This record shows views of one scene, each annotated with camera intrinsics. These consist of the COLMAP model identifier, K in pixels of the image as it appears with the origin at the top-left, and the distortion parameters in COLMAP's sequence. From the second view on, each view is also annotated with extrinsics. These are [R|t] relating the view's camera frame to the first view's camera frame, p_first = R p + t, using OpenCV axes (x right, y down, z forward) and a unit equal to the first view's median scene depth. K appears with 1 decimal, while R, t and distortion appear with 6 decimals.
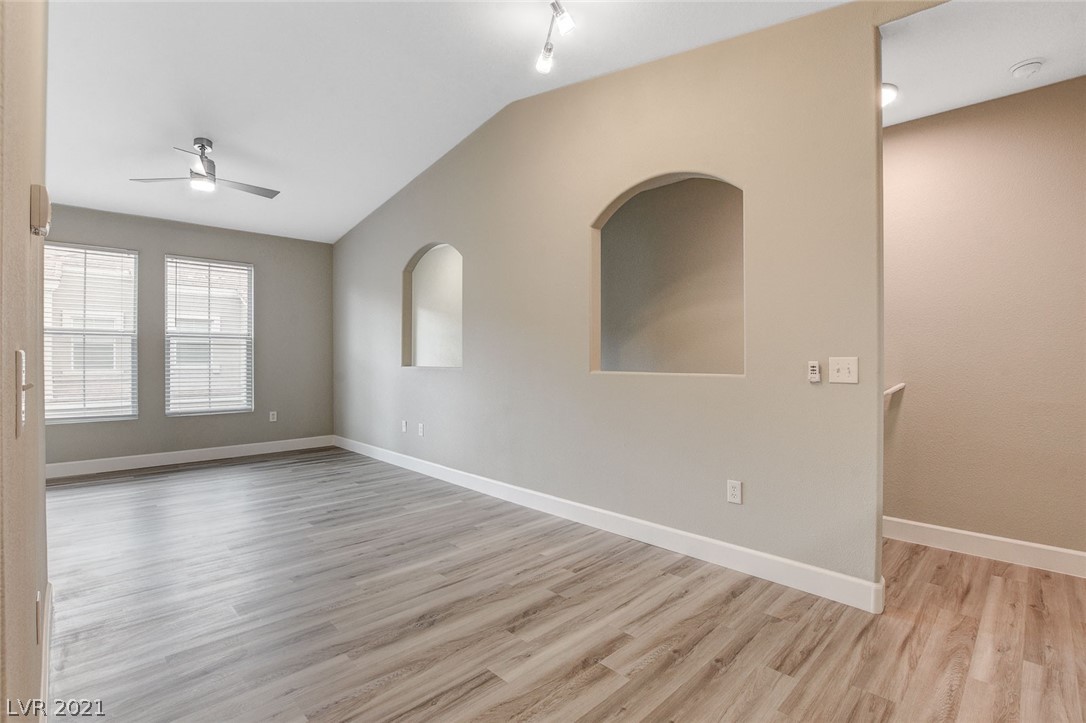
lens RADIAL K [[492.7, 0, 555.7], [0, 492.7, 368.2], [0, 0, 1]] dist [-0.029143, -0.000423]
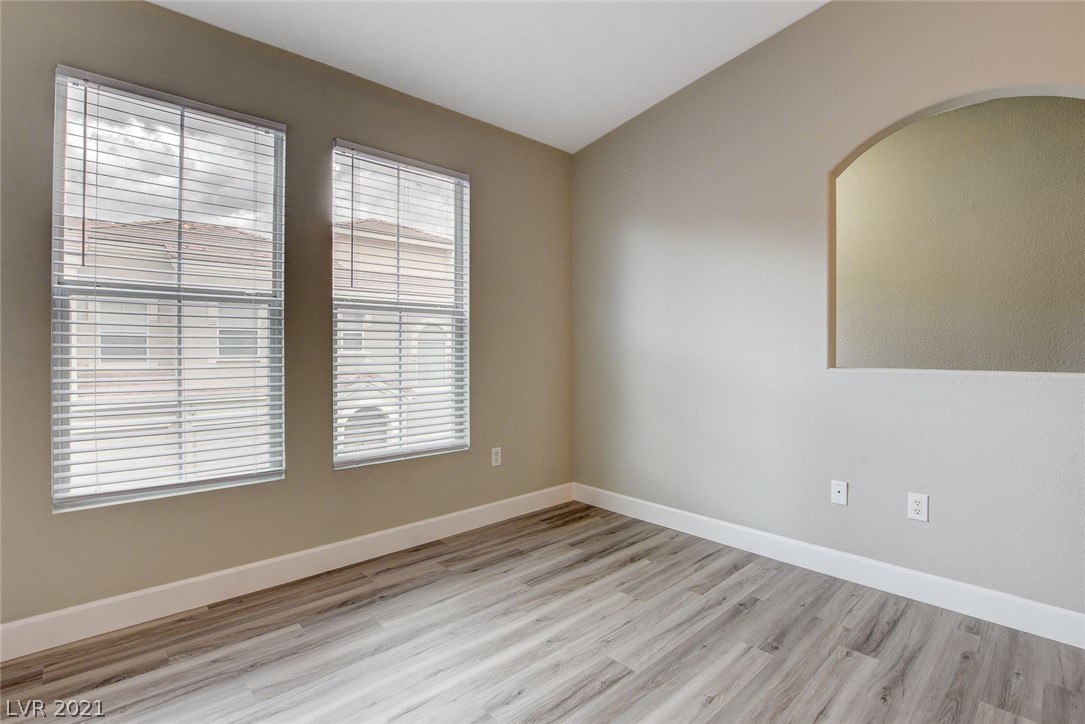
lens RADIAL K [[492.3, 0, 549.4], [0, 492.3, 367.4], [0, 0, 1]] dist [-0.029143, -0.000423]
pose [[0.998799, -0.001090, -0.048992, -0.746667], [0.001608, 0.999943, 0.010535, -0.010482], [0.048977, -0.010601, 0.998744, 0.679220]]
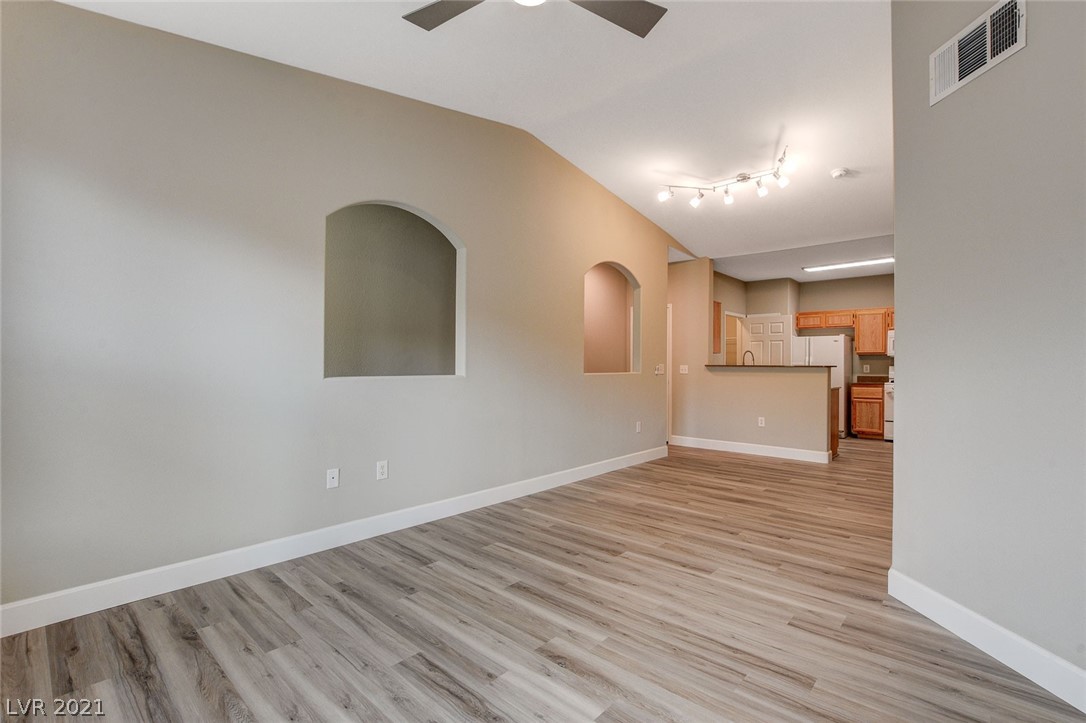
lens RADIAL K [[492.7, 0, 552.0], [0, 492.7, 353.4], [0, 0, 1]] dist [-0.029143, -0.000423]
pose [[-0.047274, 0.016626, 0.998744, -1.193426], [0.007911, 0.999836, -0.016270, -0.023874], [-0.998851, 0.007132, -0.047398, 1.005894]]
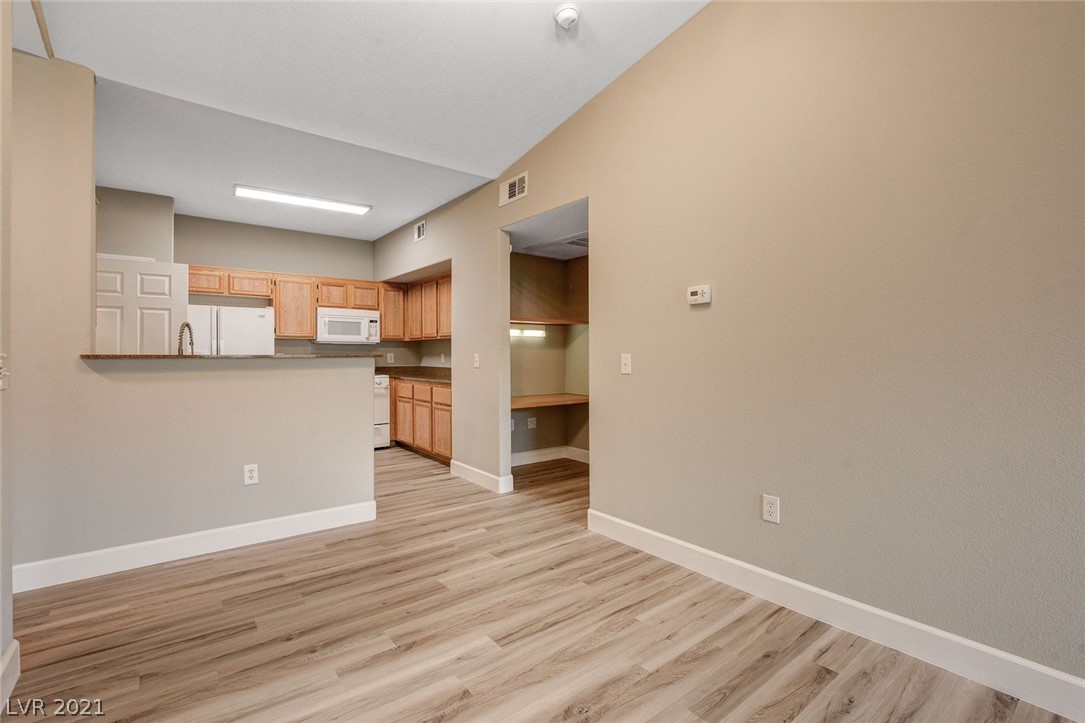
lens RADIAL K [[492.3, 0, 548.4], [0, 492.3, 359.9], [0, 0, 1]] dist [-0.029143, -0.000423]
pose [[-0.991934, -0.005326, 0.126643, -0.171439], [-0.002025, 0.999655, 0.026183, -0.018724], [-0.126739, 0.025716, -0.991603, 0.933047]]
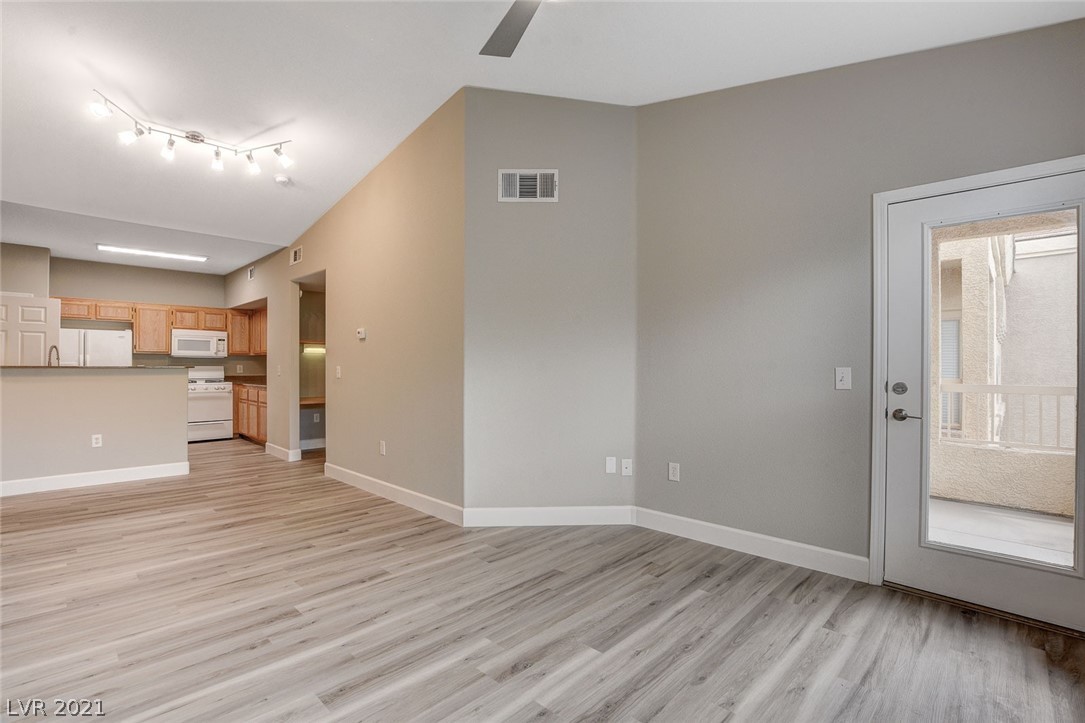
lens RADIAL K [[492.3, 0, 545.3], [0, 492.3, 371.1], [0, 0, 1]] dist [-0.029143, -0.000423]
pose [[-0.999931, -0.008152, -0.008458, -0.728647], [-0.008362, 0.999650, 0.025093, -0.033492], [0.008250, 0.025162, -0.999649, 1.450205]]
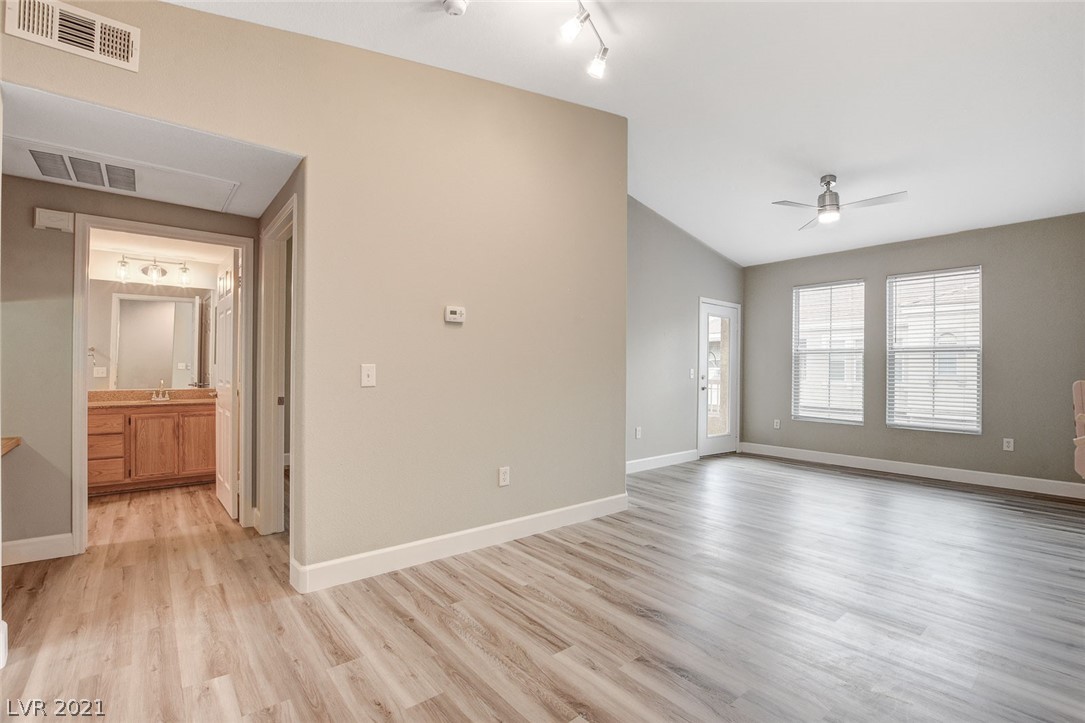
lens RADIAL K [[492.3, 0, 550.3], [0, 492.3, 367.6], [0, 0, 1]] dist [-0.029143, -0.000423]
pose [[-0.102446, -0.009157, -0.994696, 0.453566], [-0.026494, 0.999628, -0.006474, -0.005498], [0.994386, 0.025690, -0.102650, 0.481657]]
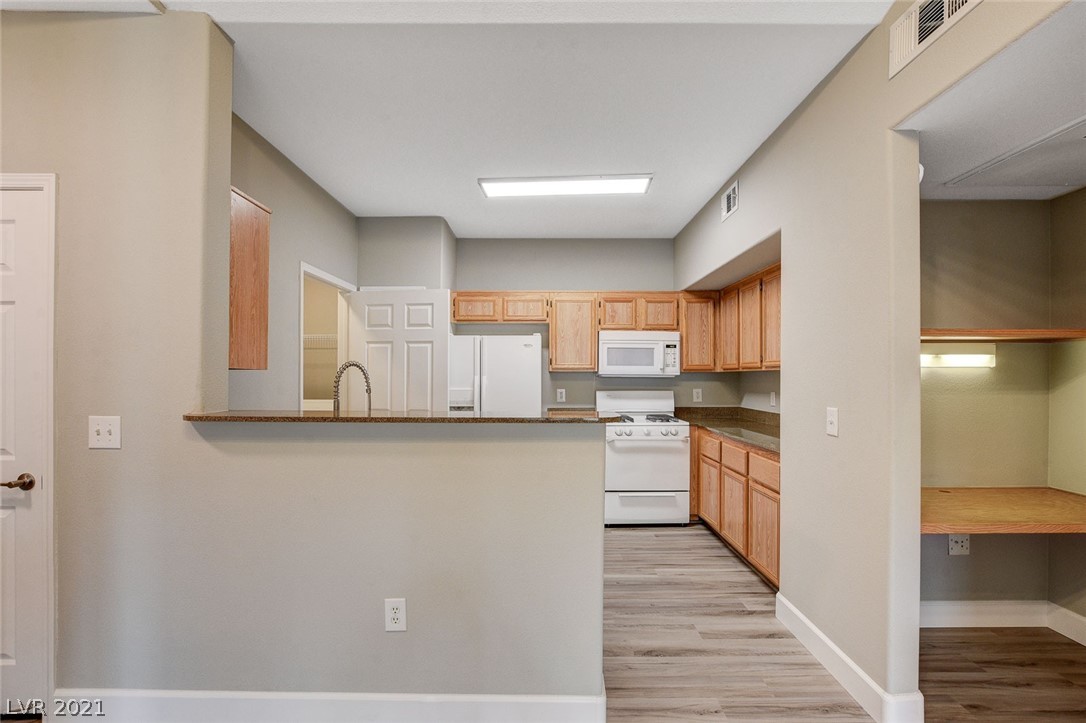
lens RADIAL K [[492.7, 0, 542.4], [0, 492.7, 375.0], [0, 0, 1]] dist [-0.029143, -0.000423]
pose [[-0.691885, -0.002036, 0.722005, -0.037697], [0.007119, 0.999928, 0.009642, -0.045610], [-0.721973, 0.011811, -0.691821, 0.456116]]
